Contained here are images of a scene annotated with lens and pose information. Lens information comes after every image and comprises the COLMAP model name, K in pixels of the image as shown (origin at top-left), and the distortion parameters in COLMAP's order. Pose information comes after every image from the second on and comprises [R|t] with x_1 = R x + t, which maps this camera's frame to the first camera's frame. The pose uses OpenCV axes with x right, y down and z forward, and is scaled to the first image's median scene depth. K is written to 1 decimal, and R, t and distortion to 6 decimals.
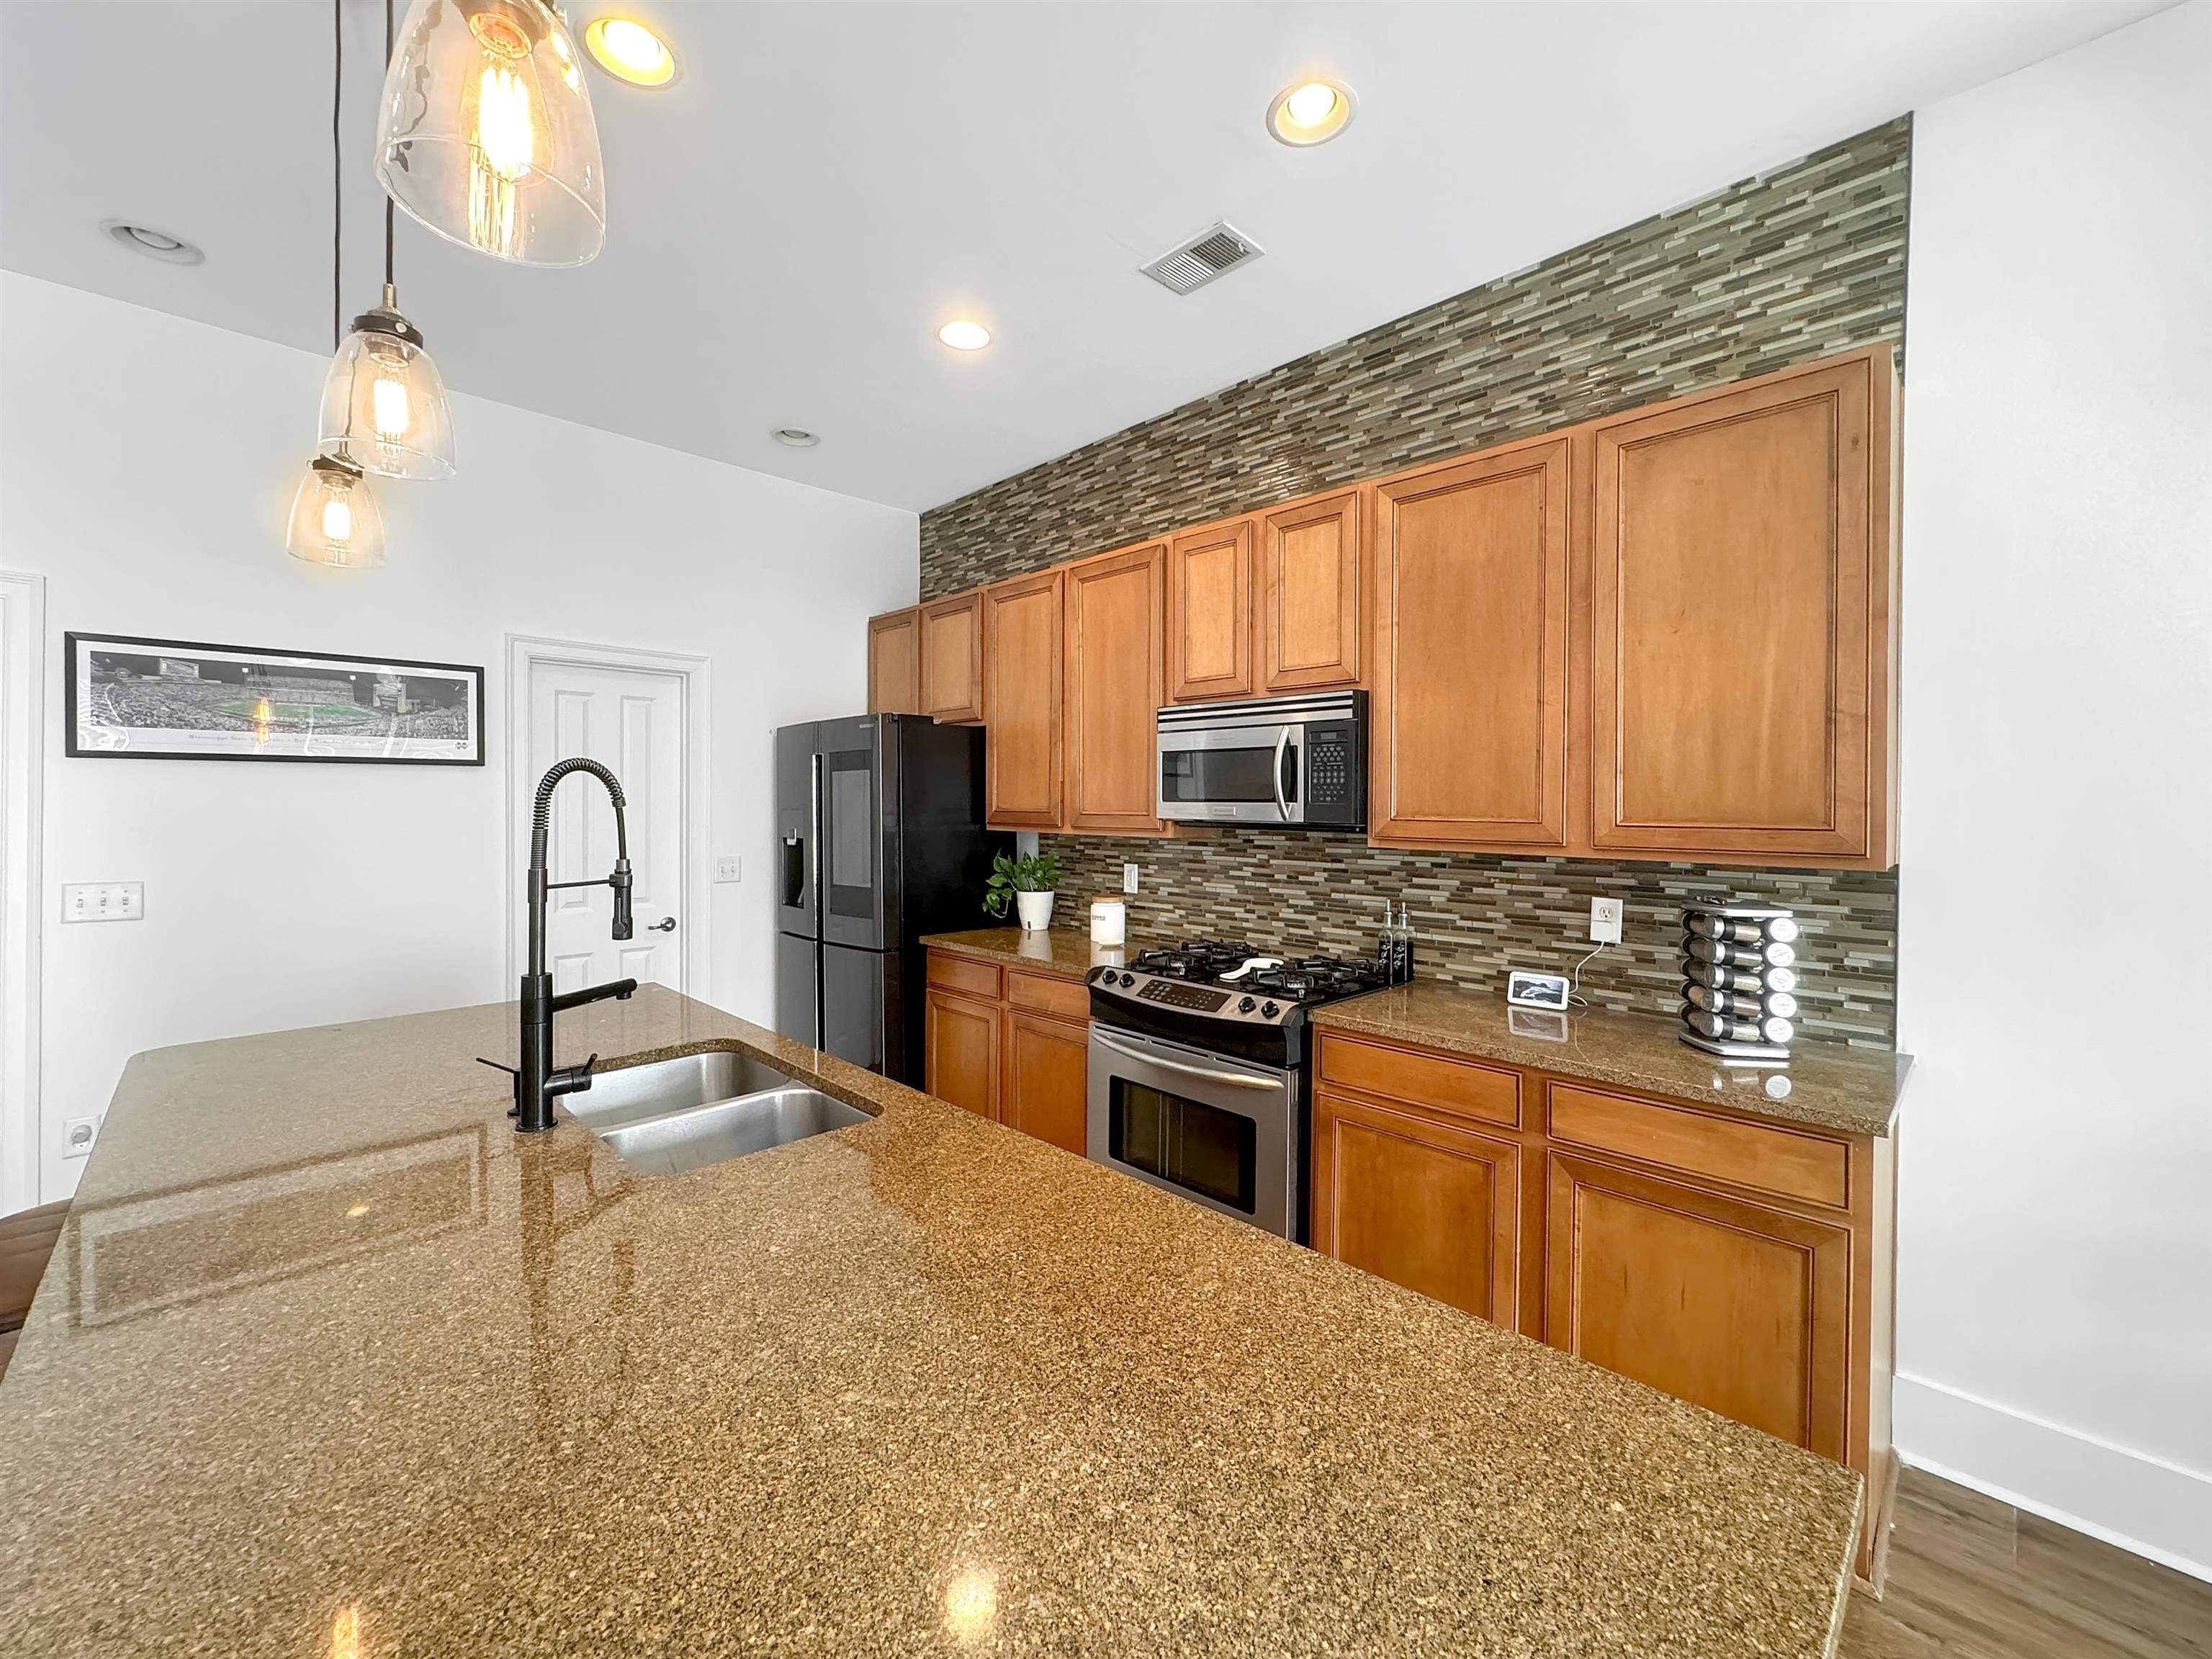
lens RADIAL K [[899.0, 0, 1121.6], [0, 899.0, 802.1], [0, 0, 1]] dist [-0.000355, 0.000747]
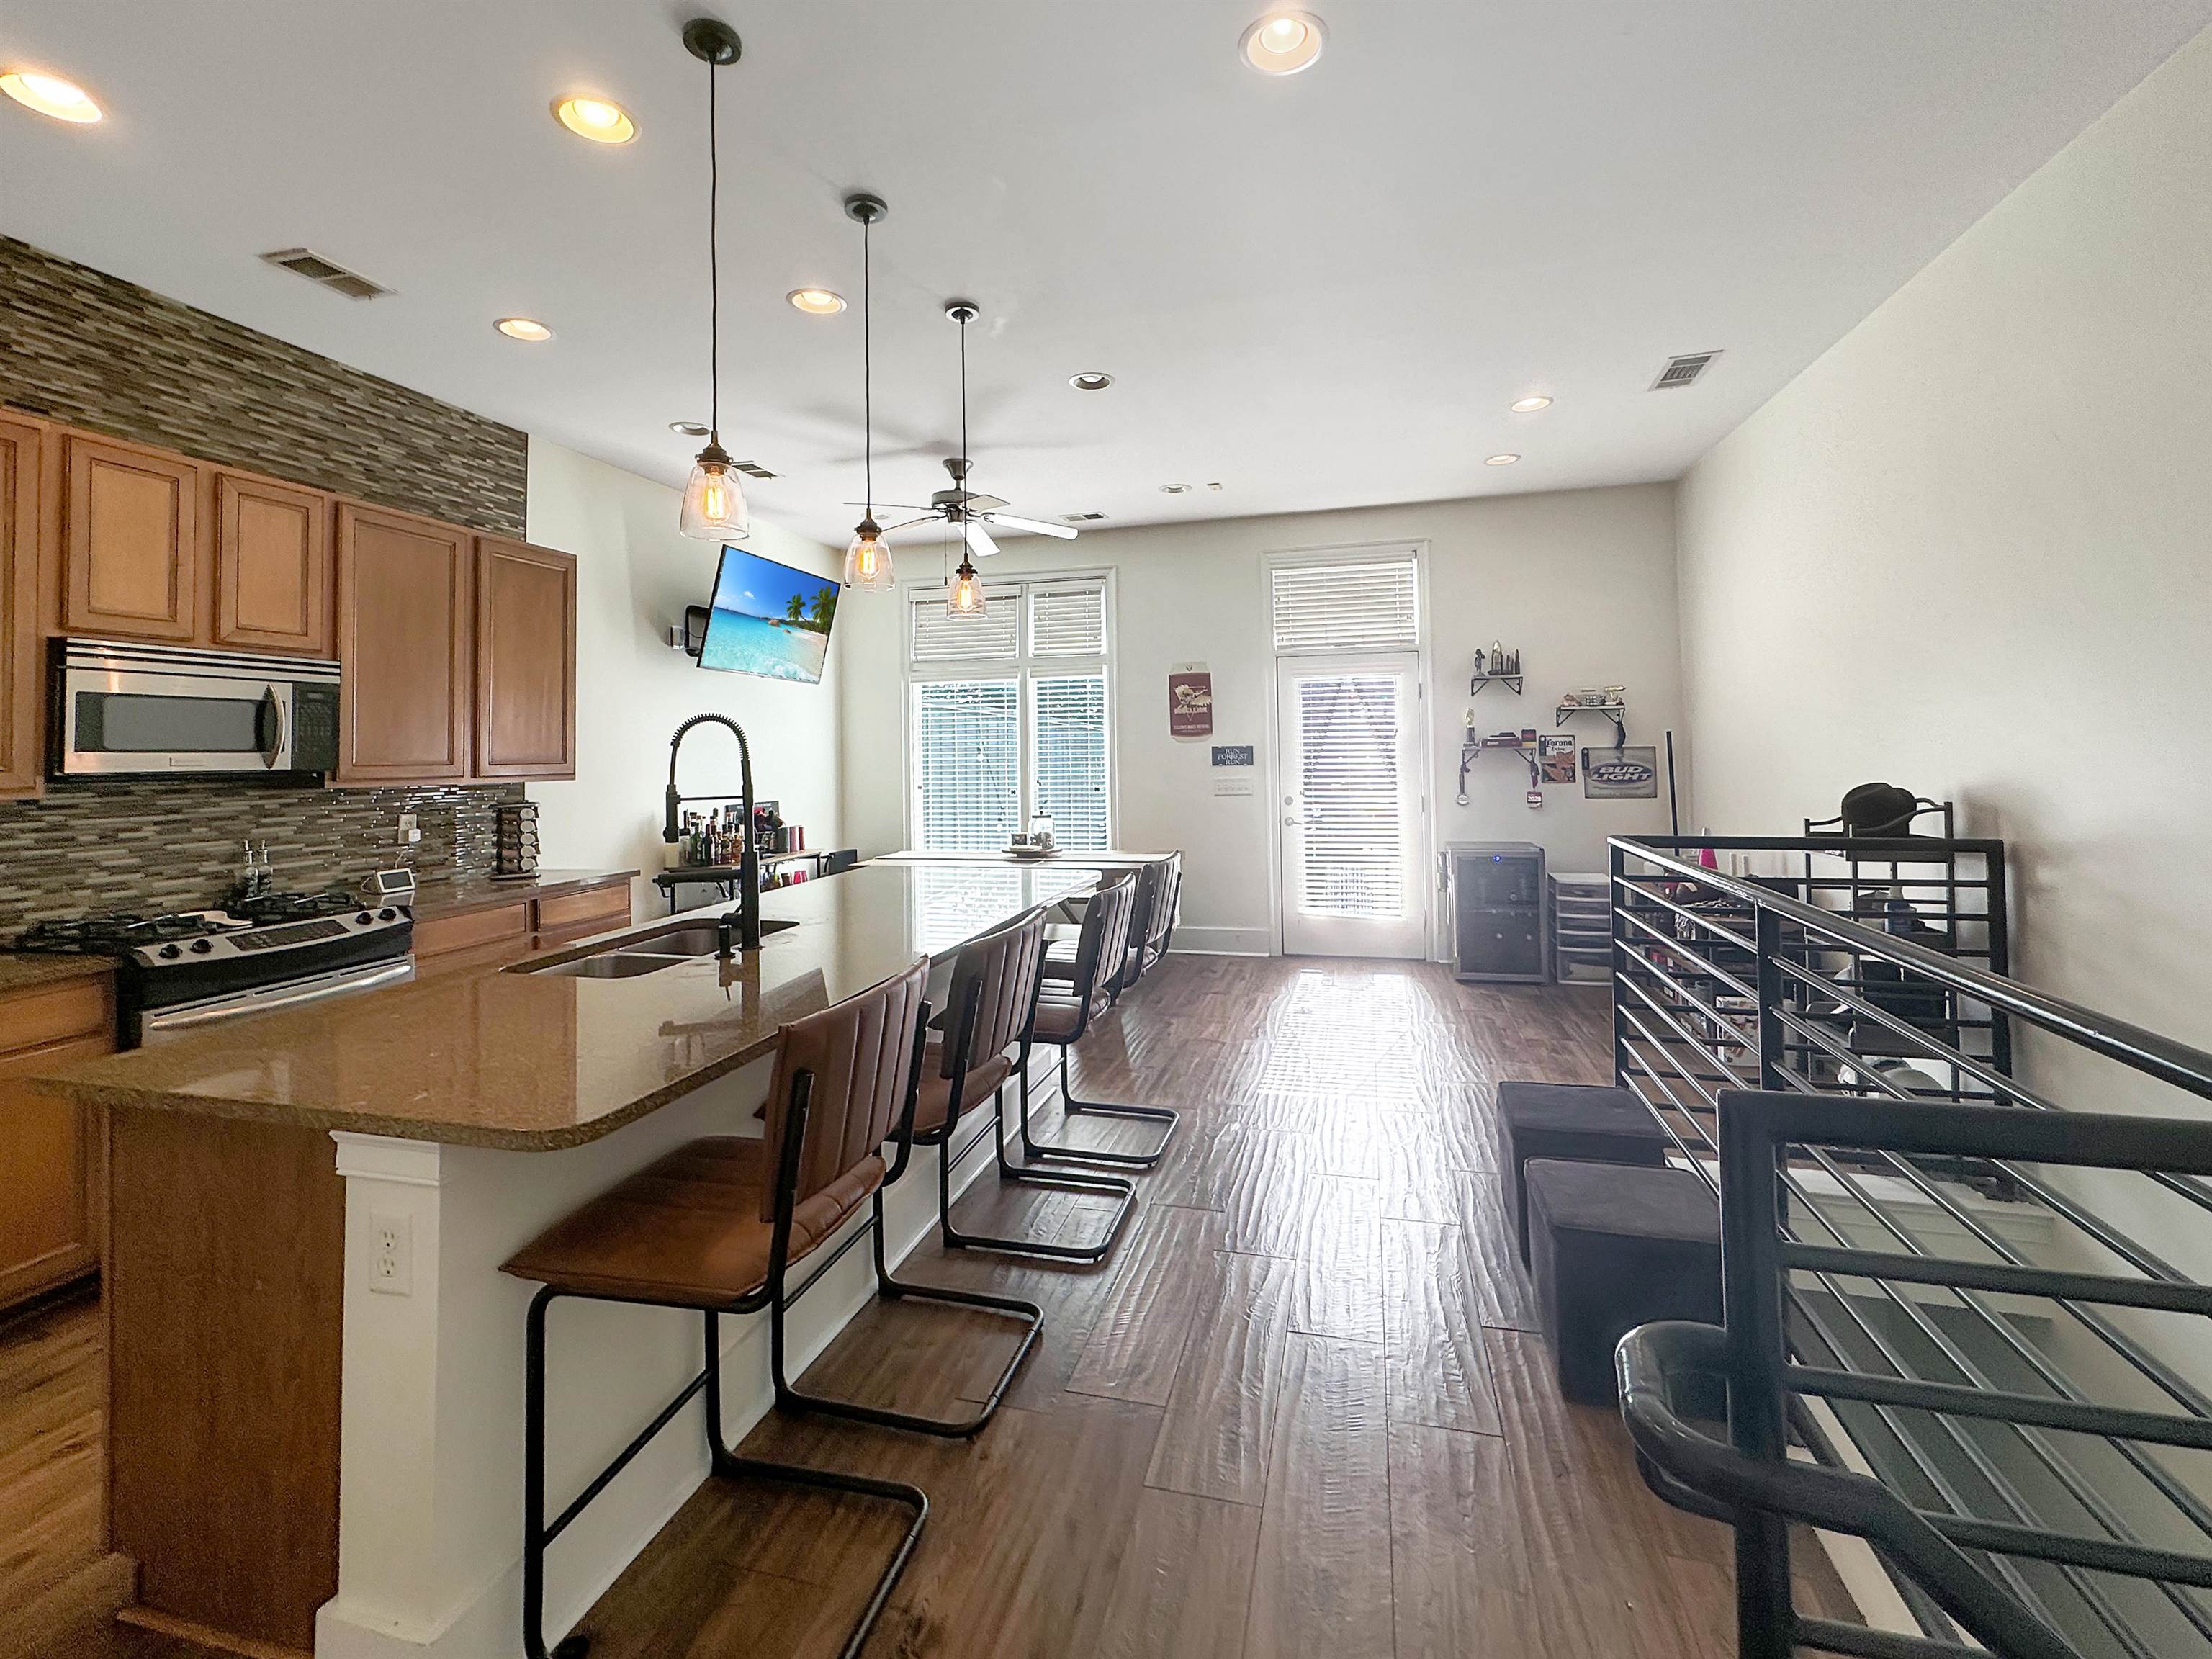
lens RADIAL K [[942.3, 0, 1106.0], [0, 942.3, 724.3], [0, 0, 1]] dist [-0.001375, 0.001074]
pose [[-0.496668, 0.032359, 0.867337, -1.193310], [0.017155, 0.999476, -0.027466, 0.014085], [-0.867771, 0.001237, -0.496963, 0.621559]]
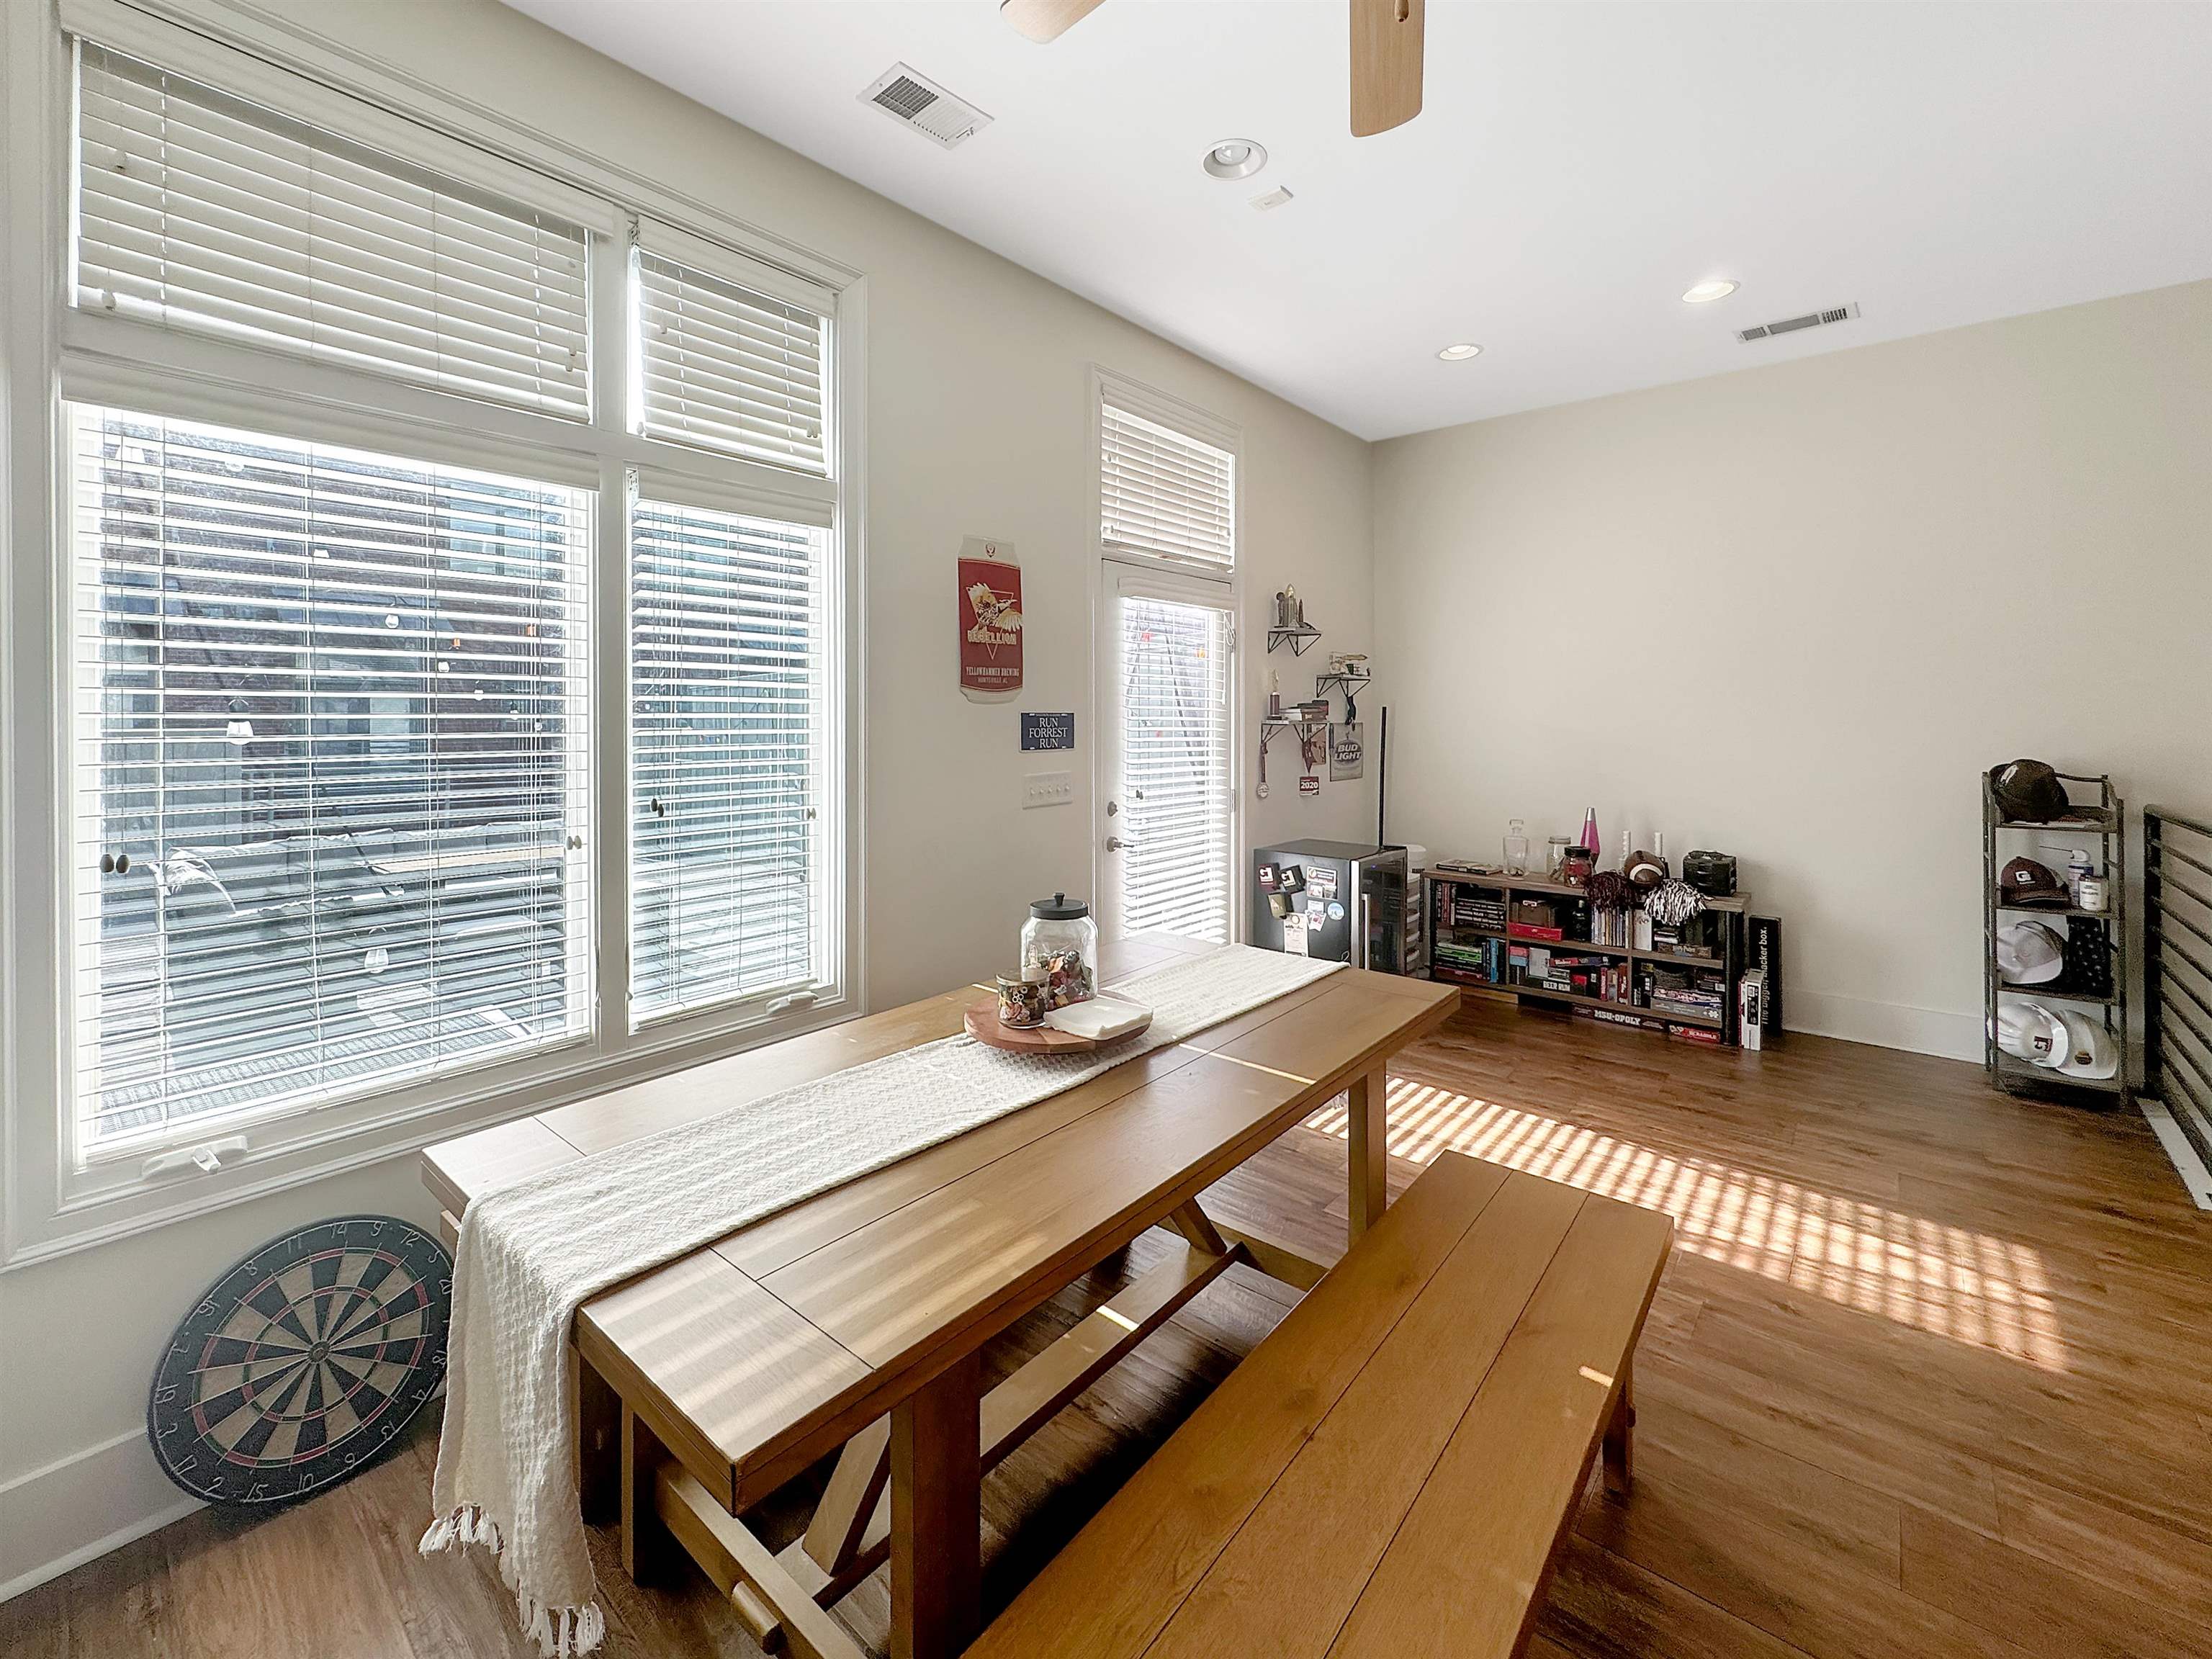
lens RADIAL K [[942.3, 0, 1082.5], [0, 942.3, 708.7], [0, 0, 1]] dist [-0.001375, 0.001074]
pose [[-0.997002, -0.004344, -0.077257, 0.592646], [-0.003917, 0.999976, -0.005673, 0.011294], [0.077280, -0.005354, -0.996995, 0.435276]]
